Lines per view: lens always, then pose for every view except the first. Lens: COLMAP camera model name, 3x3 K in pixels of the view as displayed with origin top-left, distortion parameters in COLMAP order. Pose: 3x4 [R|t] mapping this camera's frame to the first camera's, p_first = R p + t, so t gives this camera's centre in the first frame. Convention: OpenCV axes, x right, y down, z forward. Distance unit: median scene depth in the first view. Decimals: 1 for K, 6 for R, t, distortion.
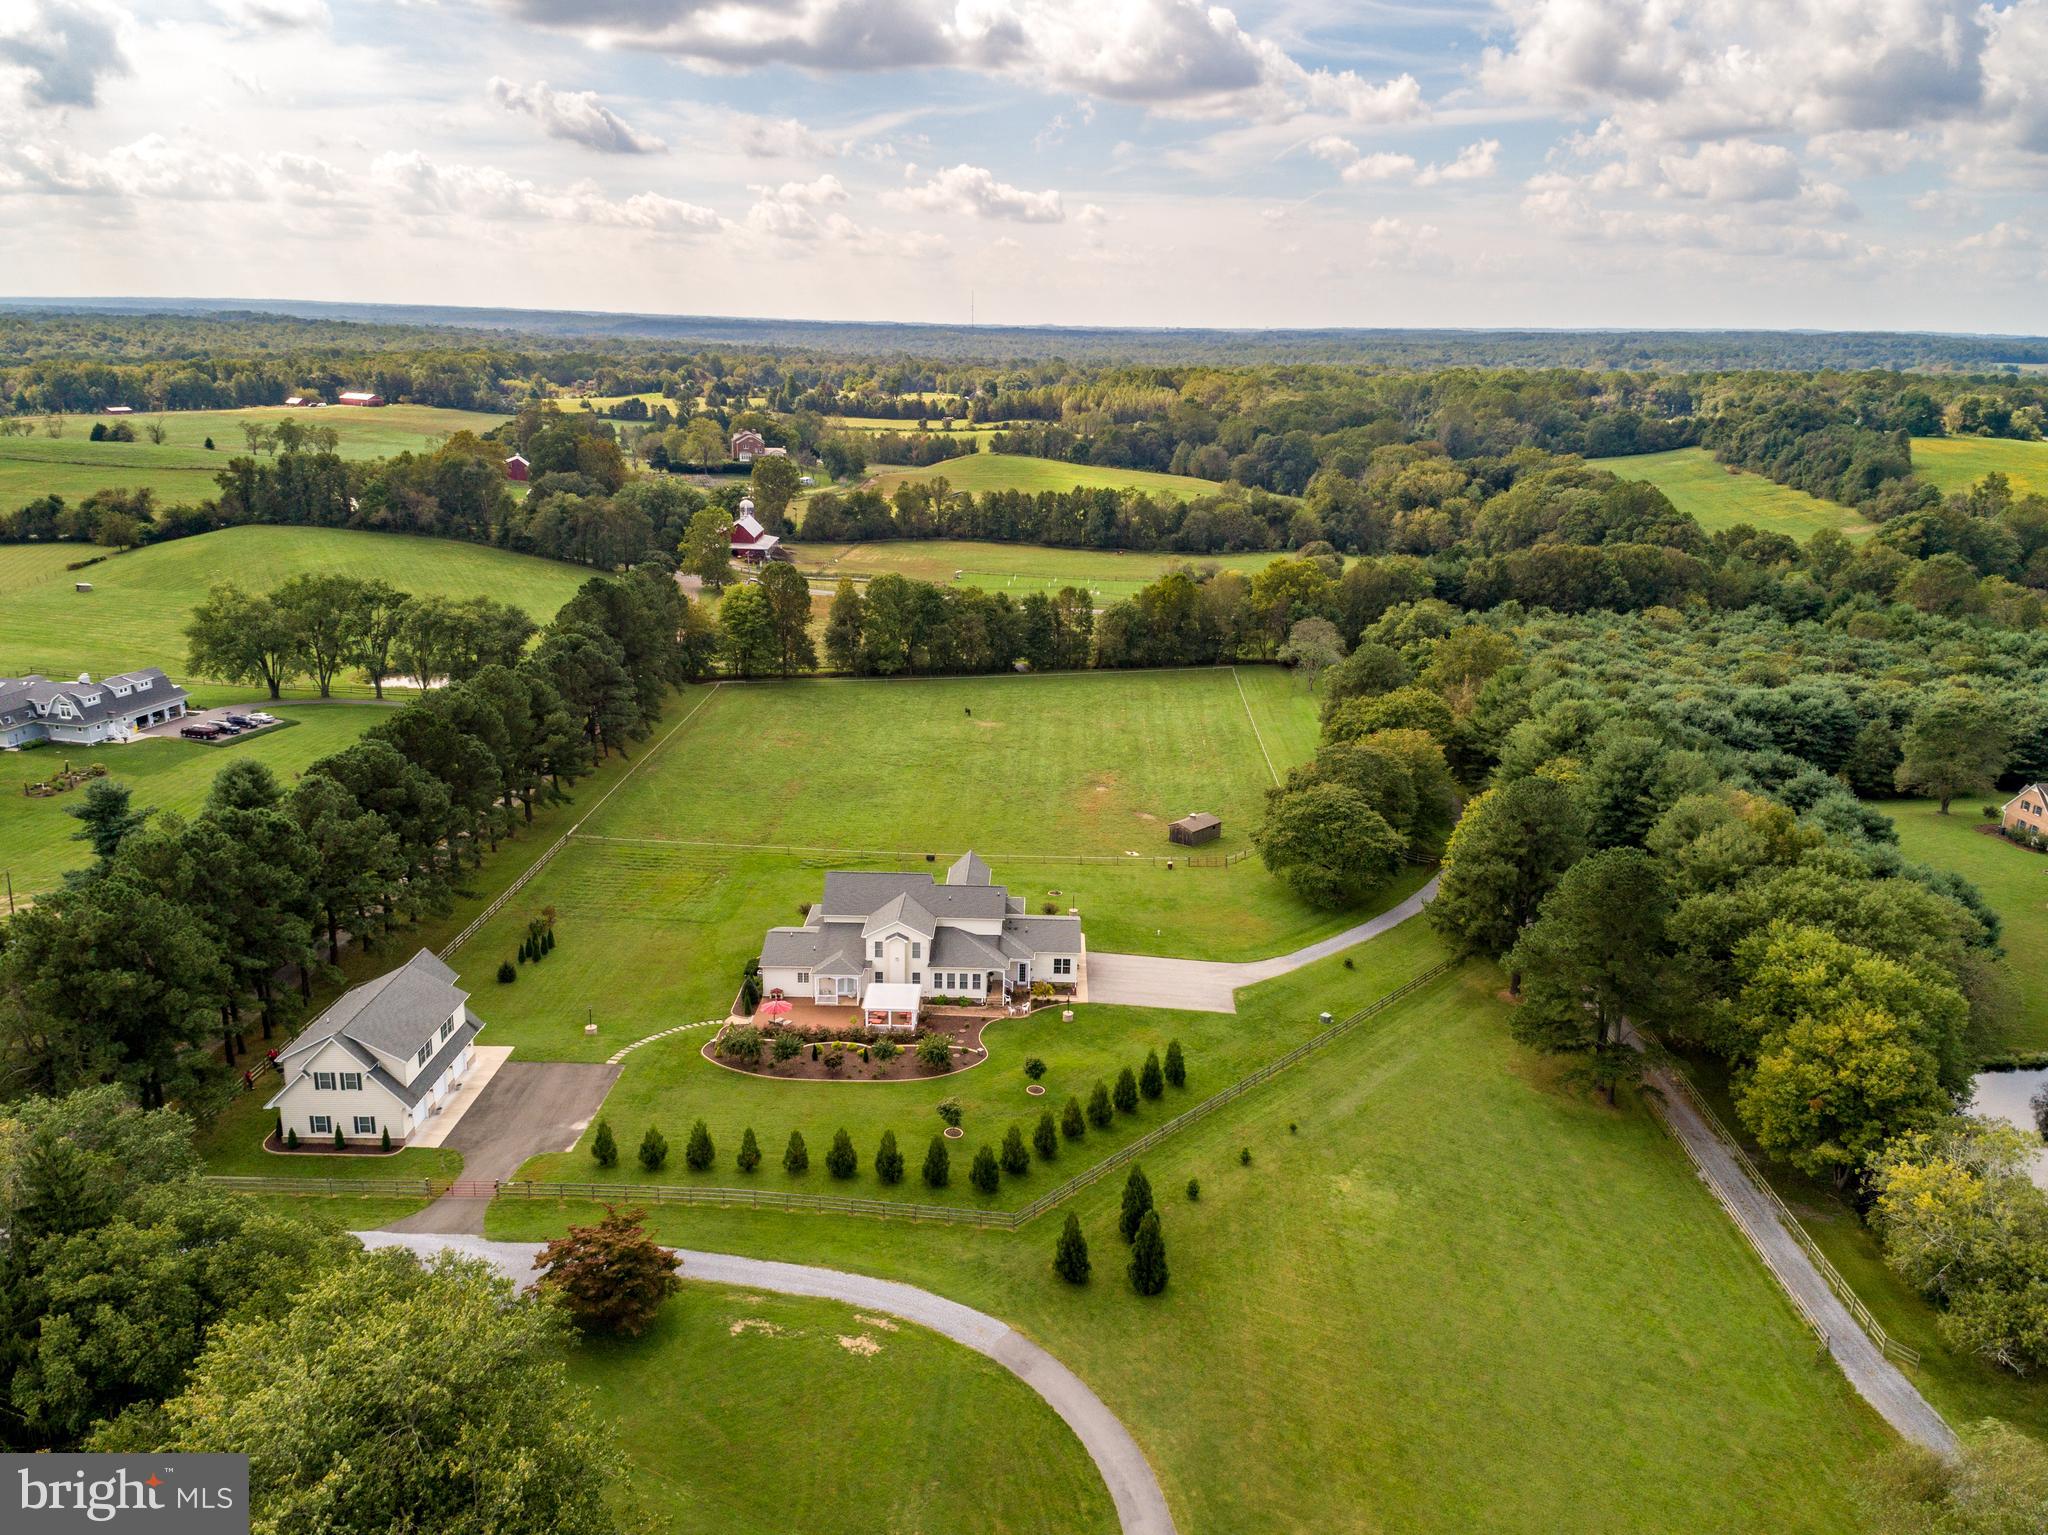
lens RADIAL K [[1447.8, 0, 1024.0], [0, 1447.8, 767.5], [0, 0, 1]] dist [0.077657, 0.000139]
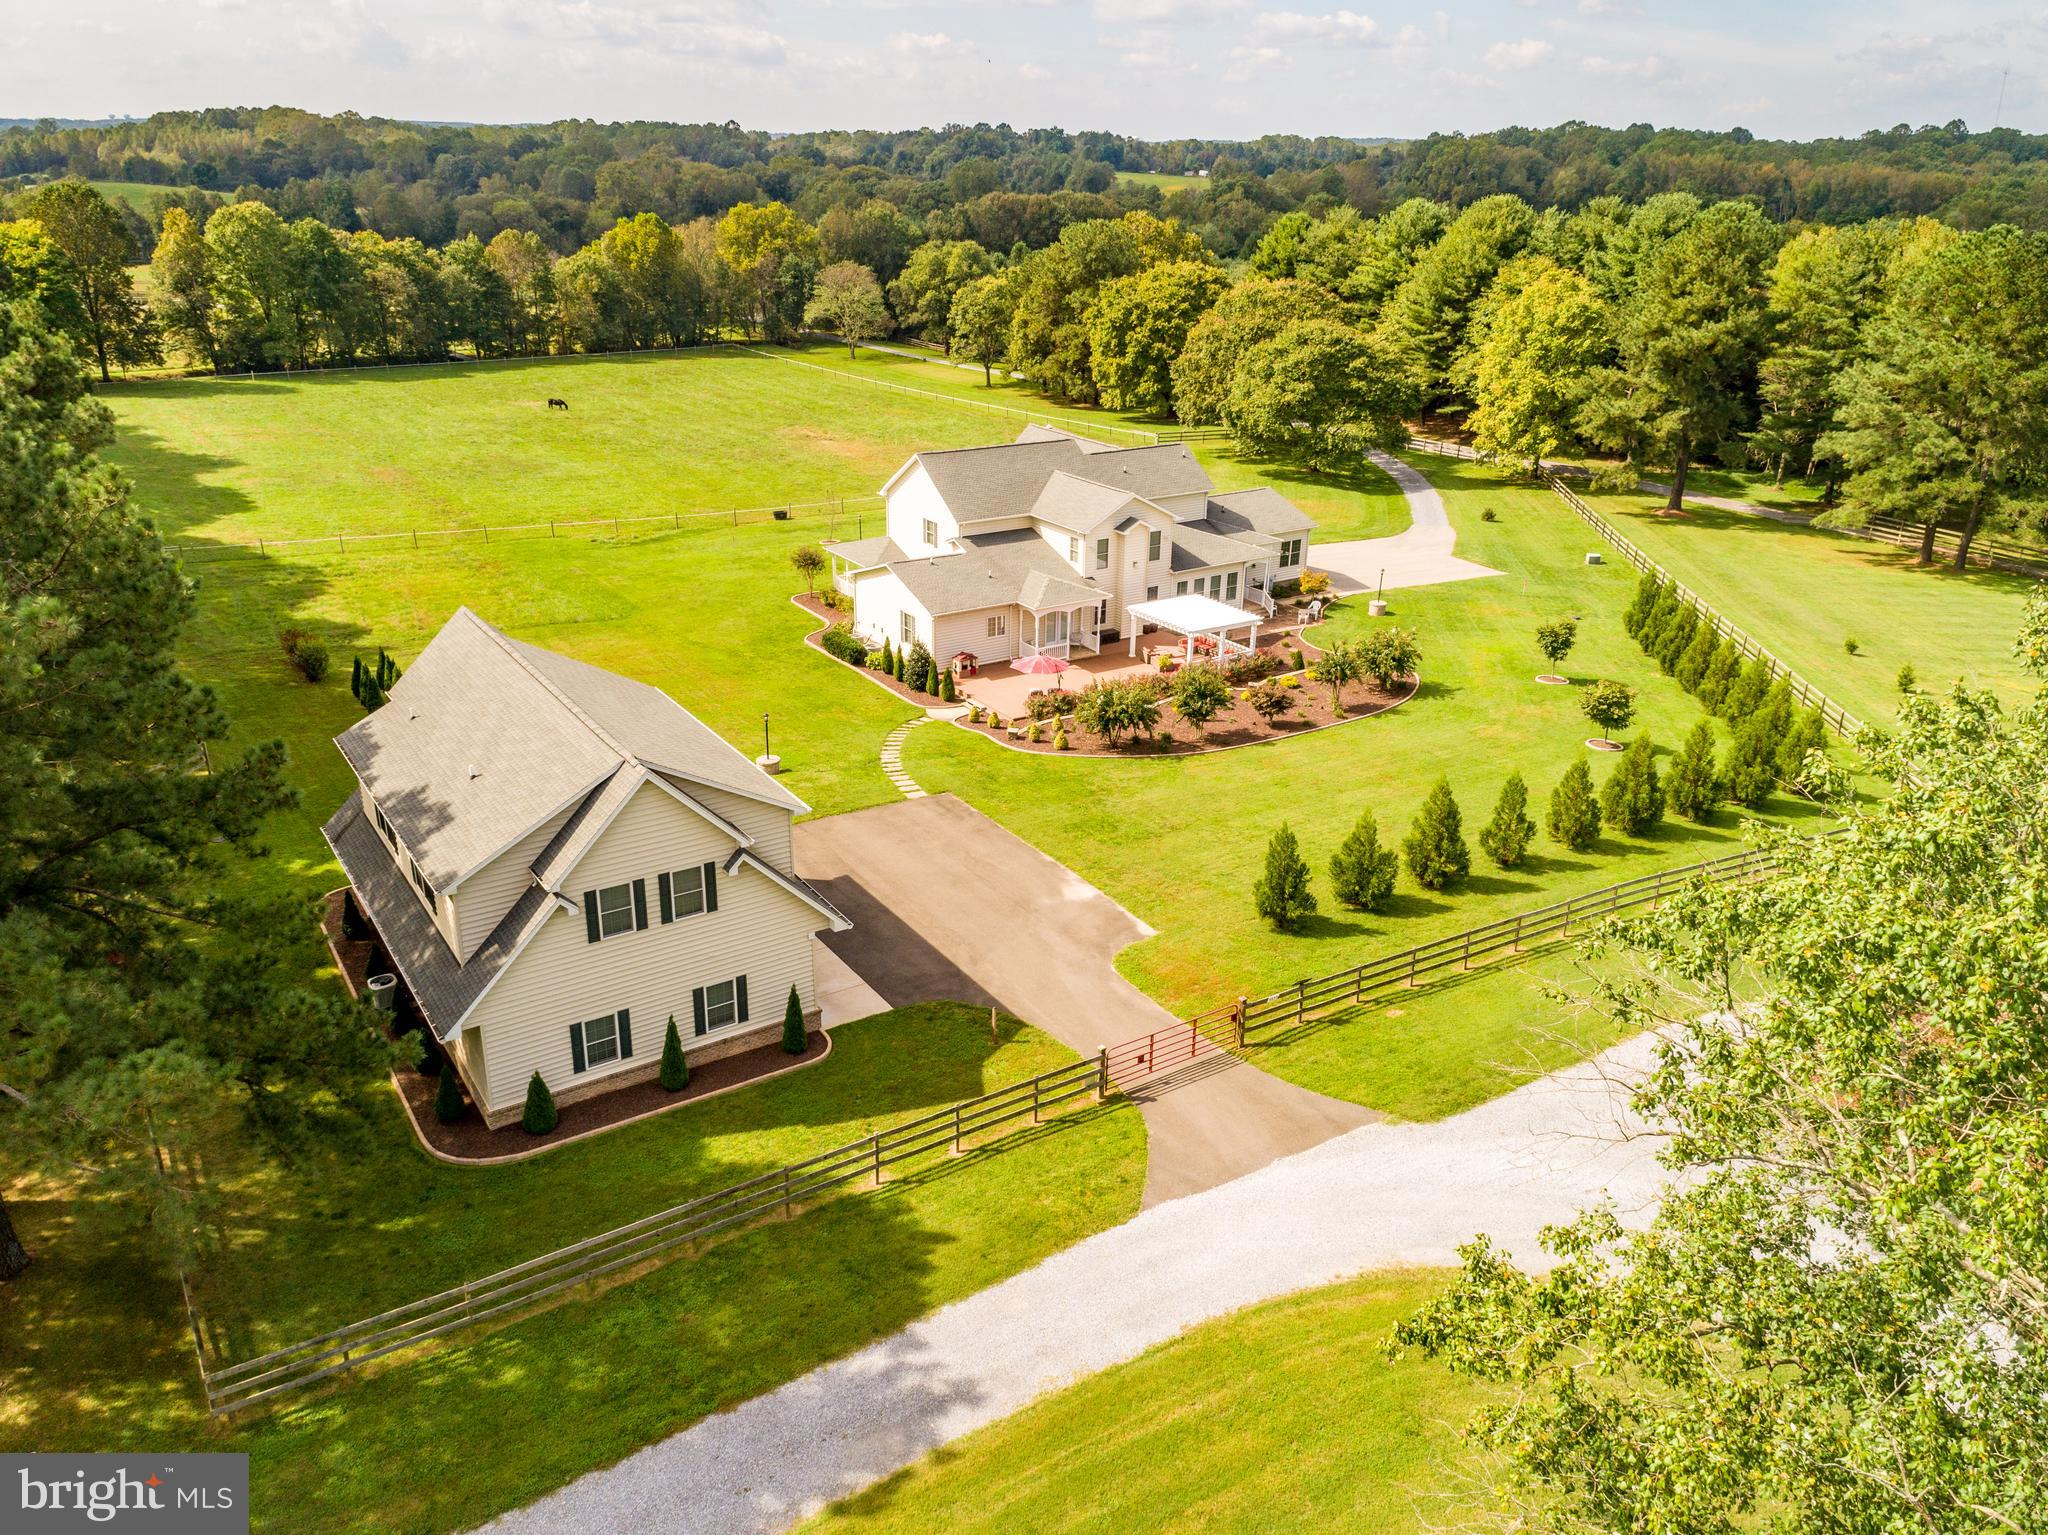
lens RADIAL K [[1494.4, 0, 1024.0], [0, 1494.4, 767.5], [0, 0, 1]] dist [0.236211, -0.298694]
pose [[0.836069, -0.218862, 0.503079, -0.432262], [0.158462, 0.974235, 0.160489, 0.105953], [-0.525242, -0.054461, 0.849209, 0.500226]]
